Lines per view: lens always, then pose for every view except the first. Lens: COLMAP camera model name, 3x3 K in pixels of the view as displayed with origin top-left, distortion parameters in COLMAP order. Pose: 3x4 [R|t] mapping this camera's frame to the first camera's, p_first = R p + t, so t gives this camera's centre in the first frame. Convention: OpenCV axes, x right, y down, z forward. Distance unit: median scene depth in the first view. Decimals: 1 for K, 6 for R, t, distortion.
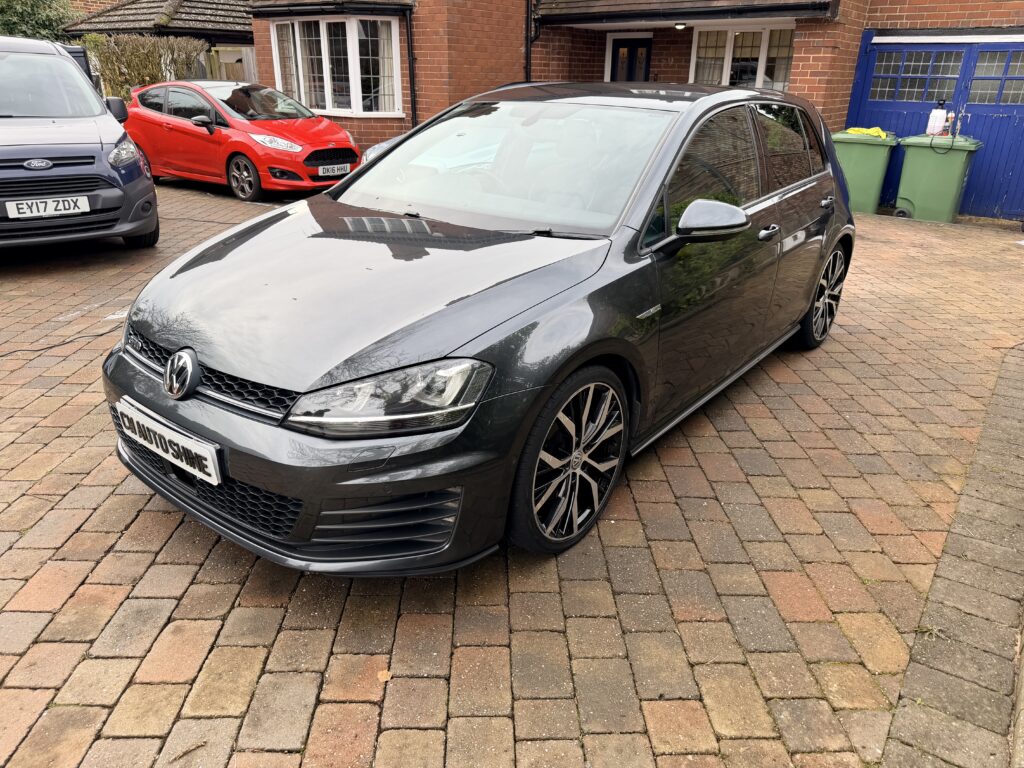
lens RADIAL K [[716.1, 0, 512.0], [0, 716.1, 384.0], [0, 0, 1]] dist [0.003006, -0.008563]
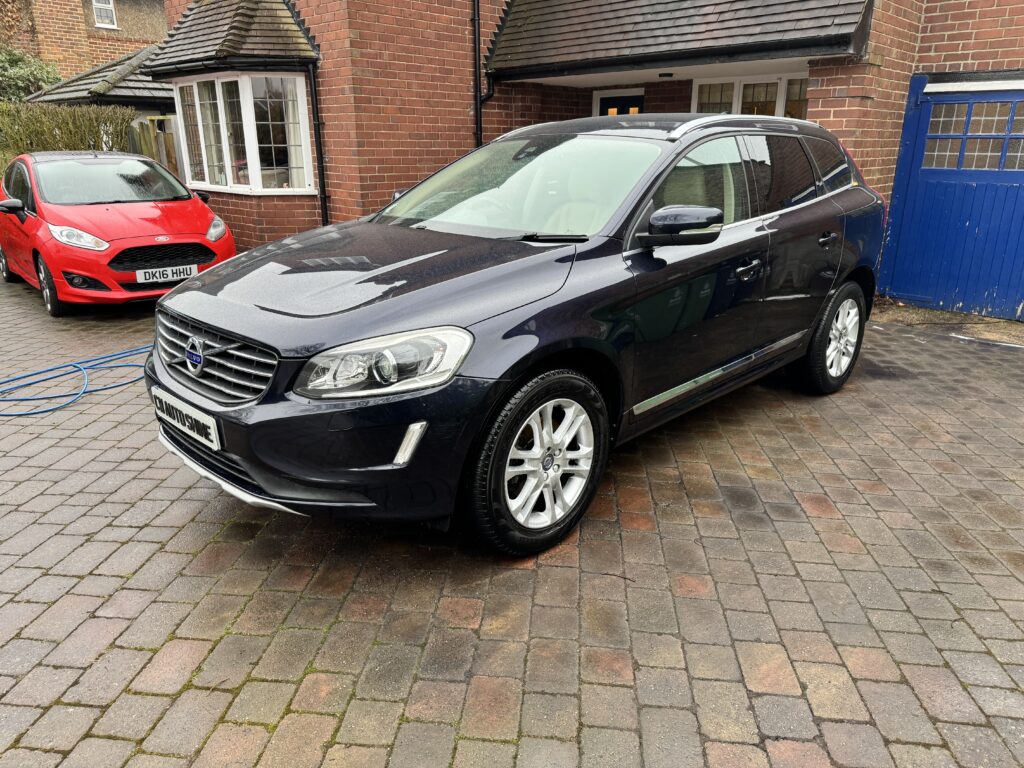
lens RADIAL K [[715.2, 0, 517.5], [0, 715.2, 384.6], [0, 0, 1]] dist [0.019939, -0.027802]
pose [[0.994228, 0.022264, -0.104956, 0.163737], [-0.031161, 0.995986, -0.083908, -0.099229], [0.102667, 0.086695, 0.990931, 0.244039]]
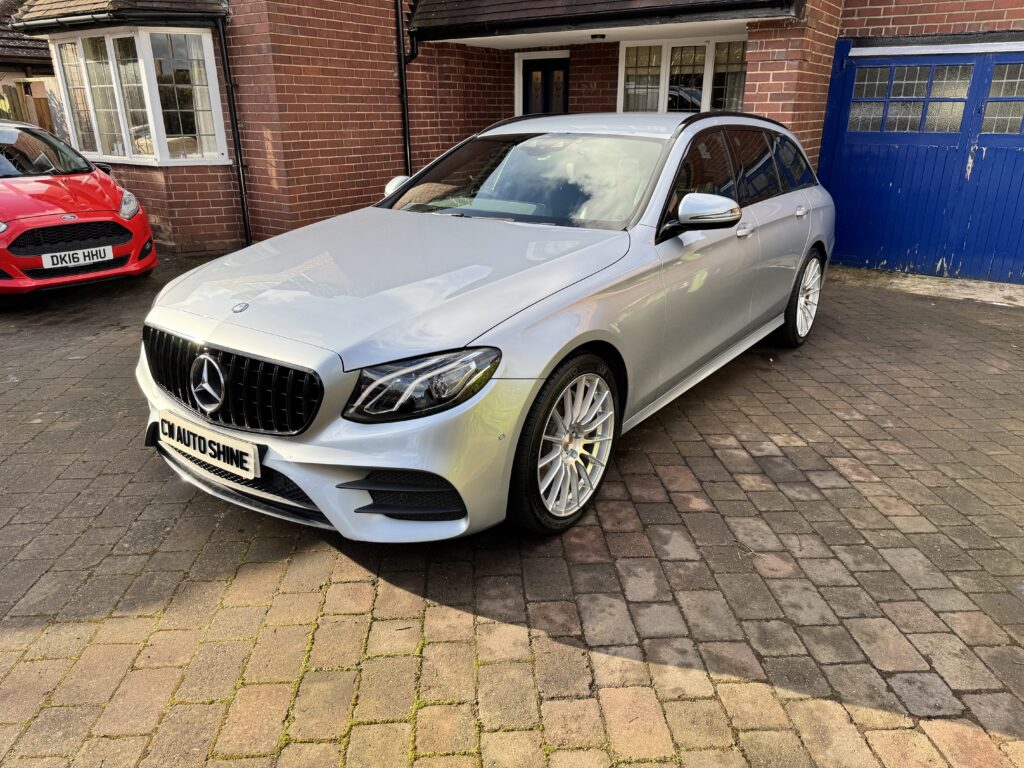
lens RADIAL K [[715.2, 0, 517.5], [0, 715.2, 384.6], [0, 0, 1]] dist [0.019939, -0.027802]
pose [[0.998664, -0.031063, 0.041287, 0.106697], [0.032768, 0.998610, -0.041273, -0.105872], [-0.039948, 0.042571, 0.998294, 0.260793]]
